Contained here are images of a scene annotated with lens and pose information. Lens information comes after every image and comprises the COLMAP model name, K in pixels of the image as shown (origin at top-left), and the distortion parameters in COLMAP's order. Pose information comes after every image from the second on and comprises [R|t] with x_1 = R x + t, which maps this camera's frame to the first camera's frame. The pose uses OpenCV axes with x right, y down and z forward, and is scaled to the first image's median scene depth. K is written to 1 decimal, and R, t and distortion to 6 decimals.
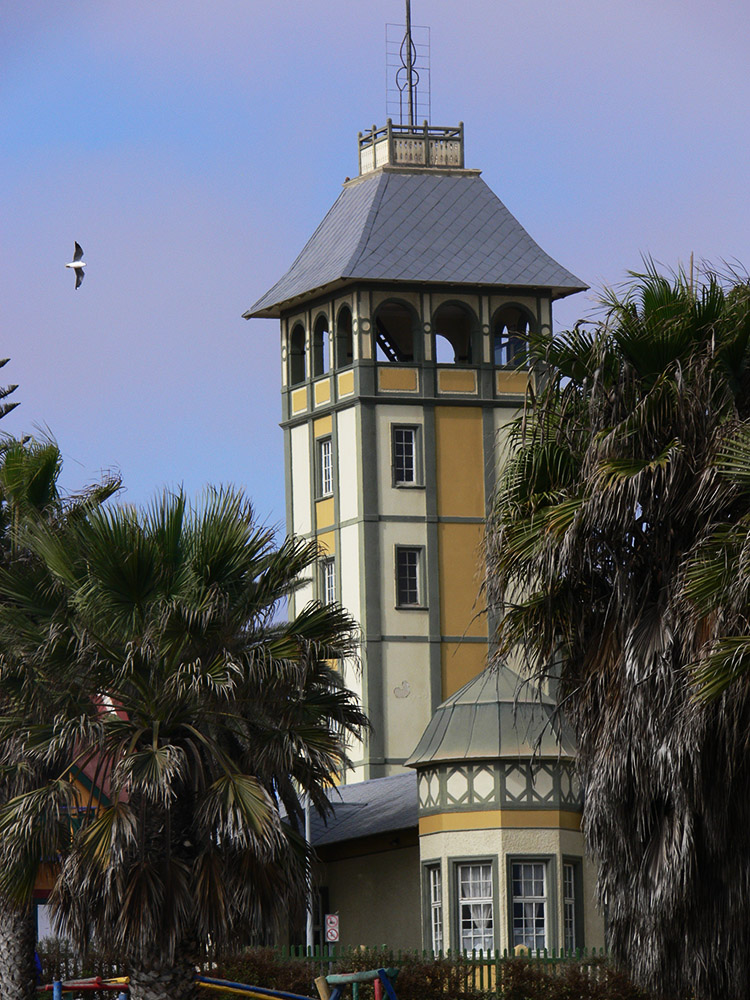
lens RADIAL K [[6693.4, 0, 375.0], [0, 6693.4, 500.1], [0, 0, 1]] dist [-0.242642, 0.000000]
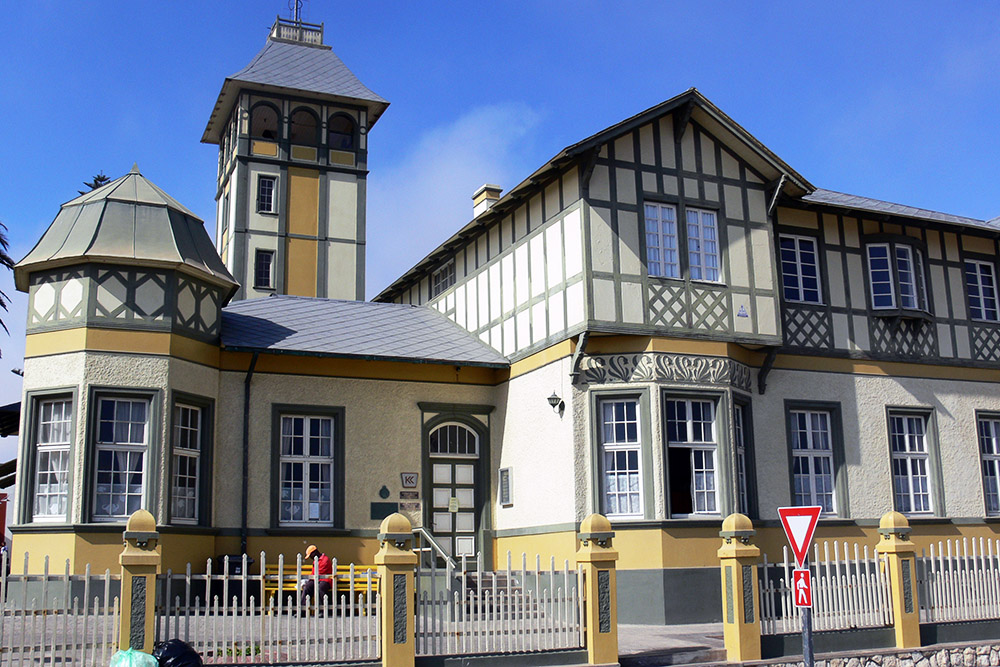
lens RADIAL K [[1043.8, 0, 499.0], [0, 1043.8, 333.1], [0, 0, 1]] dist [-0.128450, 0.000000]
pose [[0.999618, 0.013466, 0.024153, 0.062668], [-0.010967, 0.994847, -0.100797, 0.058054], [-0.025386, 0.100493, 0.994614, 0.881182]]
